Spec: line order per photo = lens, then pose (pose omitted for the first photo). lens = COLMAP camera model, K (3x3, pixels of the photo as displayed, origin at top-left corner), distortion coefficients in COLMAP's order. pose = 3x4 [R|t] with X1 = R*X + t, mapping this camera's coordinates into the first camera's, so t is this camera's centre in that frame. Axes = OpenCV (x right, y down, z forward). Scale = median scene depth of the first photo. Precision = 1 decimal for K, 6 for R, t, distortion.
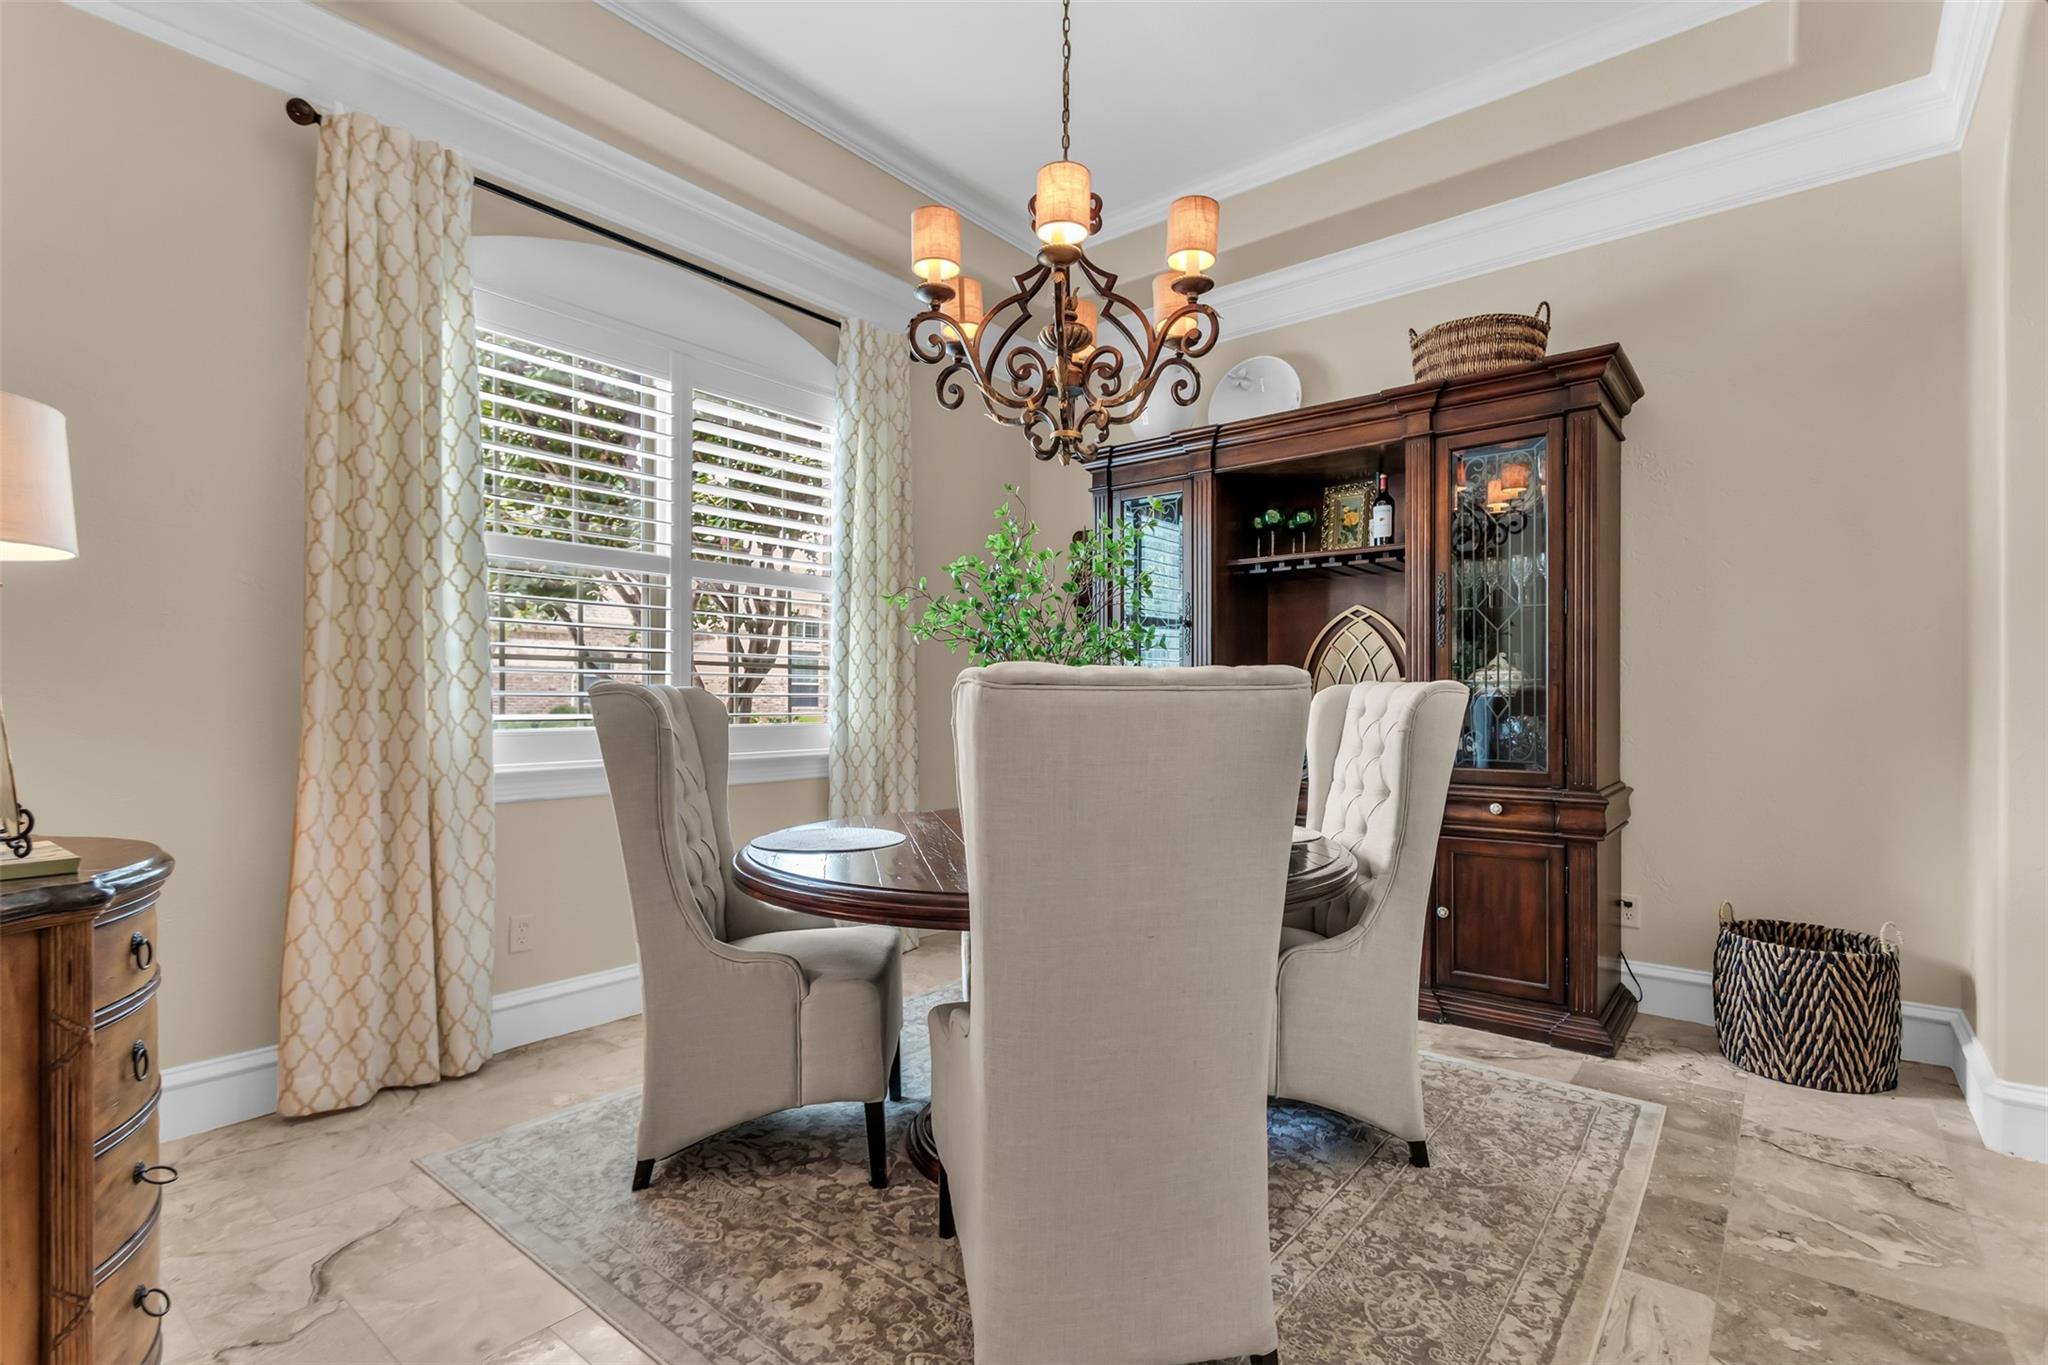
lens RADIAL K [[963.2, 0, 1009.9], [0, 963.2, 679.2], [0, 0, 1]] dist [0.001136, 0.000423]
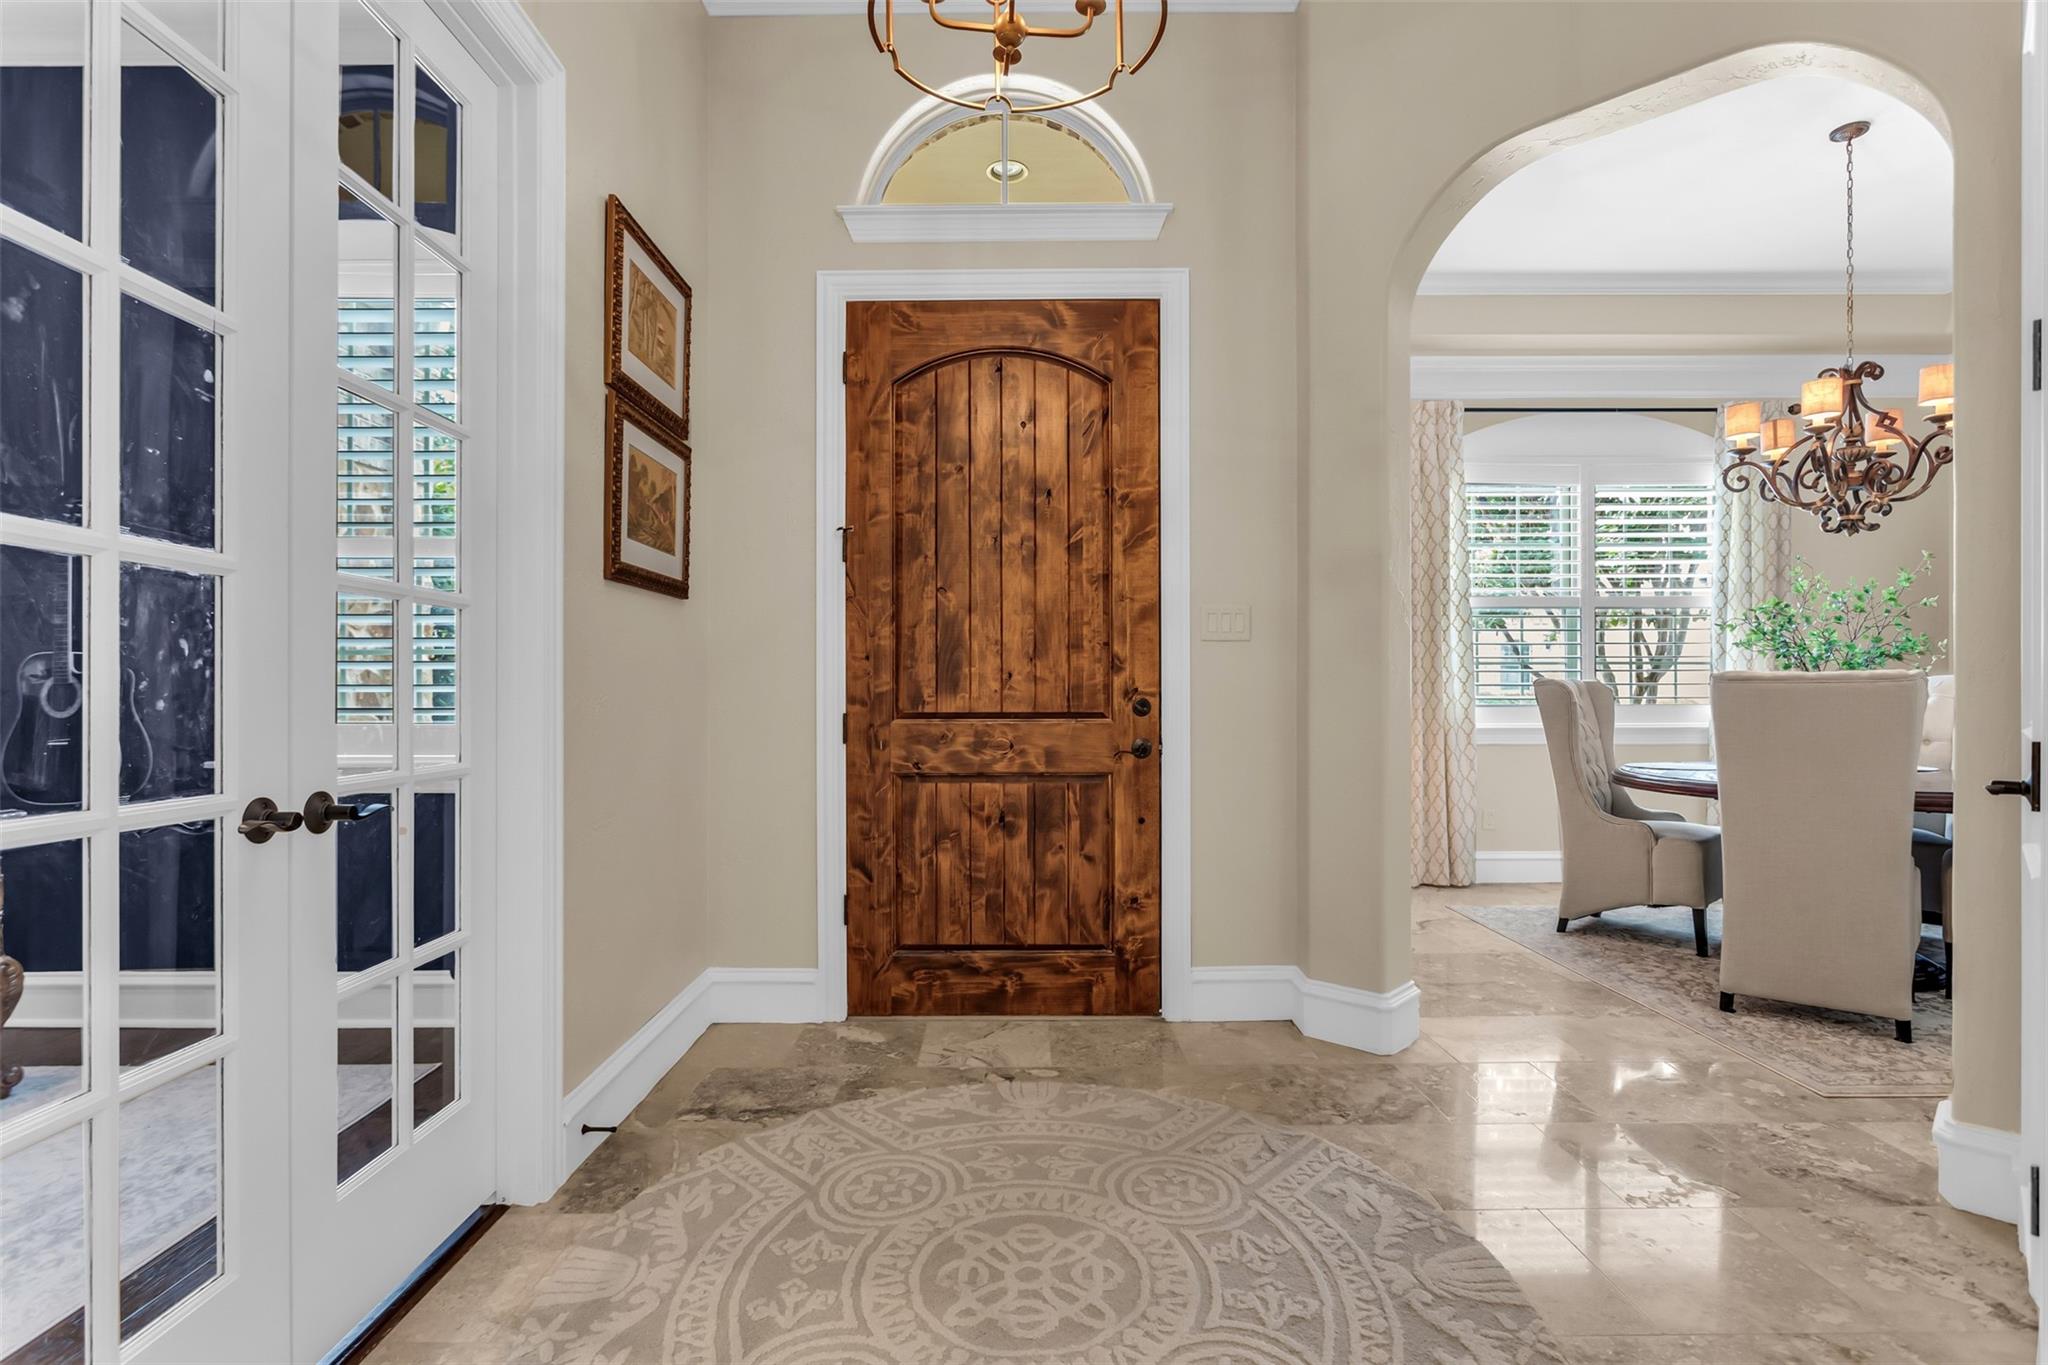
lens RADIAL K [[970.4, 0, 1020.4], [0, 970.4, 705.8], [0, 0, 1]] dist [-0.001497, 0.000992]
pose [[0.641113, 0.011044, -0.767367, 0.355500], [0.020288, 0.999303, 0.031332, -0.021443], [0.767178, -0.035656, 0.640442, -0.922464]]
